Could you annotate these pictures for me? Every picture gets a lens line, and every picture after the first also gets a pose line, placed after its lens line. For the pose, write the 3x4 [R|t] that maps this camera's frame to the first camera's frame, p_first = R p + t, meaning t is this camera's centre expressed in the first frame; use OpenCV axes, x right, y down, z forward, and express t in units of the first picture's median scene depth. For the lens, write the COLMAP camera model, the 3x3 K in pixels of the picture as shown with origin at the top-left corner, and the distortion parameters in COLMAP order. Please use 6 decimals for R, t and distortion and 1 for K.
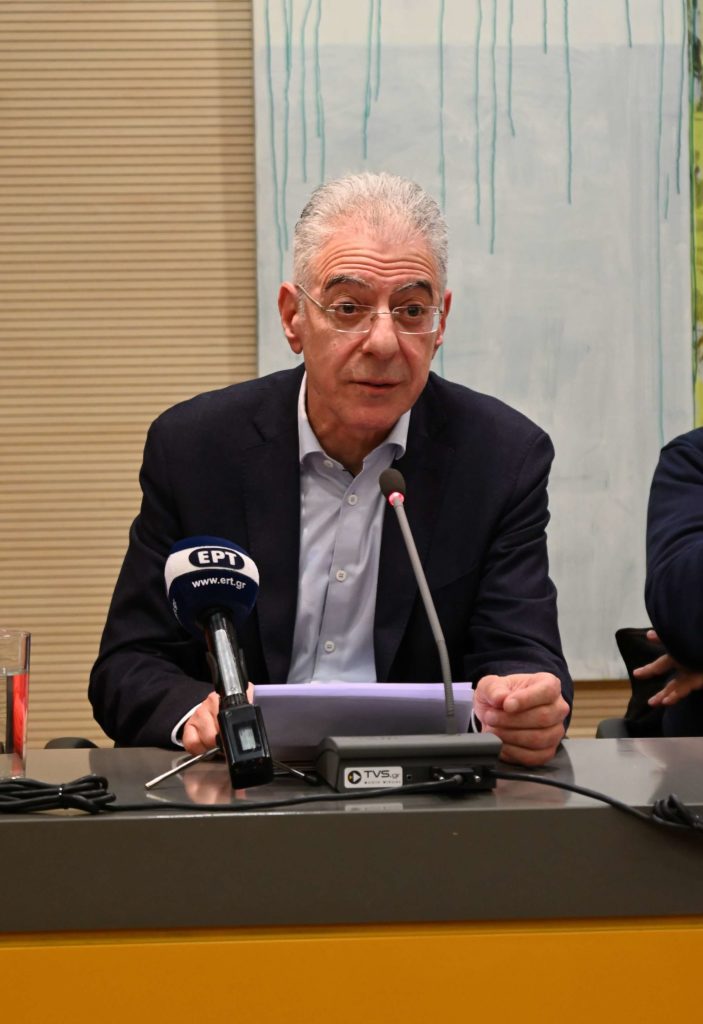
lens RADIAL K [[3564.9, 0, 351.5], [0, 3564.9, 512.0], [0, 0, 1]] dist [0.068226, -0.024305]
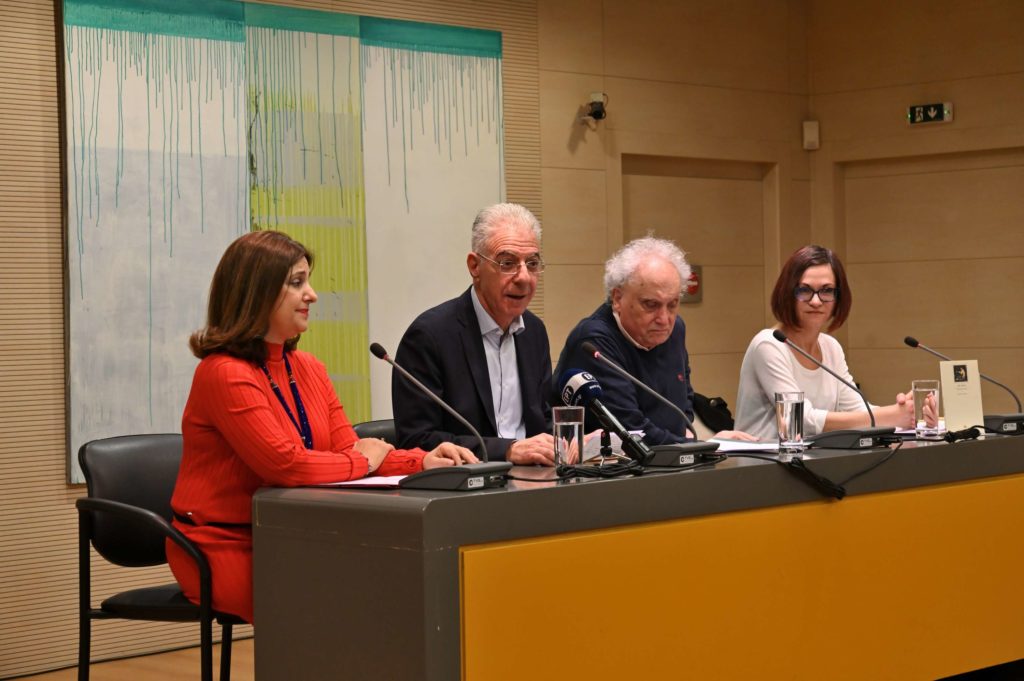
lens RADIAL K [[2034.4, 0, 512.0], [0, 2034.4, 340.5], [0, 0, 1]] dist [-0.053533, 0.006008]
pose [[0.762123, -0.007756, 0.647386, -0.544788], [0.046423, 0.998009, -0.042693, 0.029833], [-0.645766, 0.062591, 0.760966, 0.031465]]
